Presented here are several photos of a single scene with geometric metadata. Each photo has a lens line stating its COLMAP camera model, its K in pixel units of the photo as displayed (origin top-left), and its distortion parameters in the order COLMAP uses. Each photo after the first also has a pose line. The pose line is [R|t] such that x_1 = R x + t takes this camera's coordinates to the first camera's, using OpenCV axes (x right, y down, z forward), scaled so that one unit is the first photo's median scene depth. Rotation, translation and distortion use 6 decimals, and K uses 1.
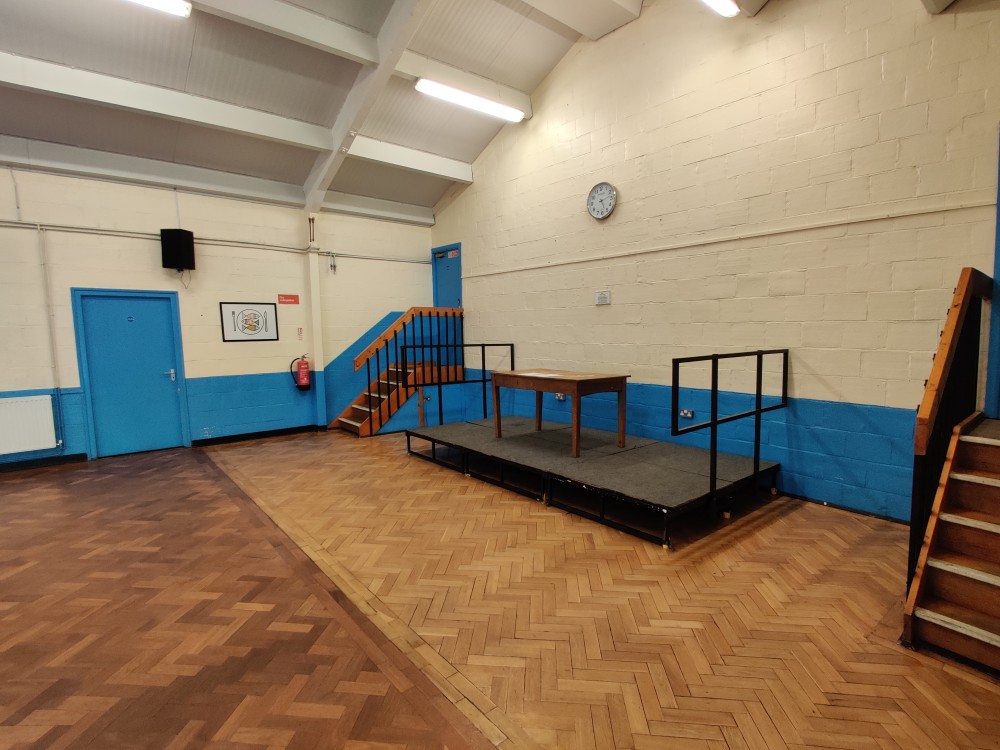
lens RADIAL K [[504.0, 0, 500.2], [0, 504.0, 382.3], [0, 0, 1]] dist [-0.013820, -0.003896]
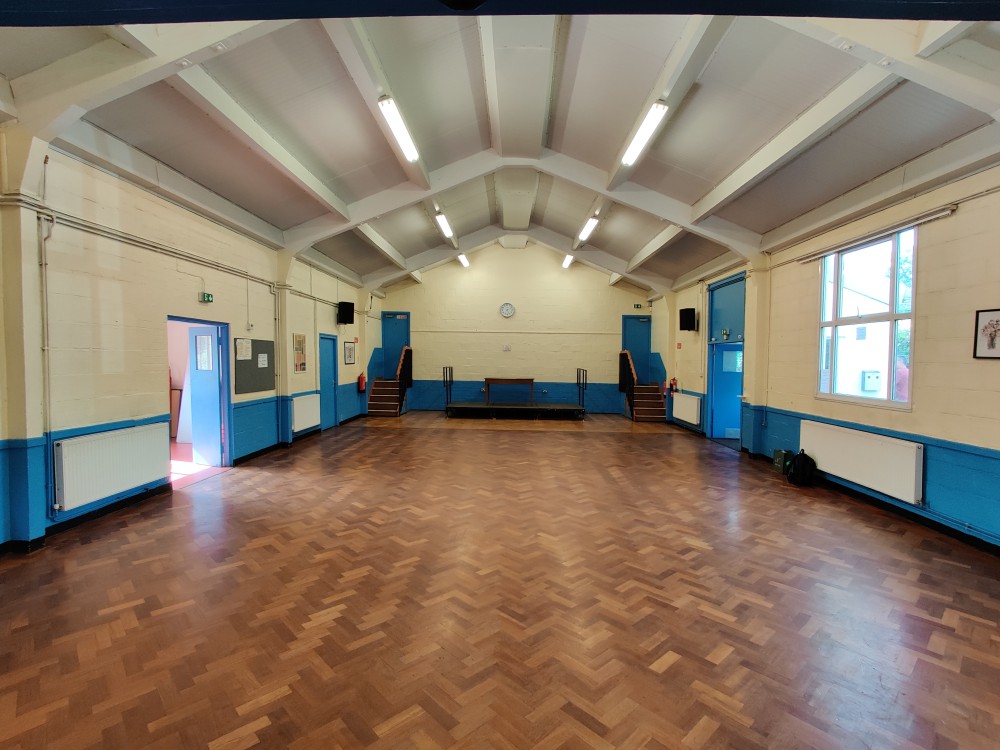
lens RADIAL K [[504.0, 0, 505.9], [0, 504.0, 381.0], [0, 0, 1]] dist [-0.013820, -0.003896]
pose [[0.652947, -0.016097, 0.757232, -1.564781], [0.057619, 0.997933, -0.028469, 0.058535], [-0.755208, 0.062220, 0.652525, -0.561532]]
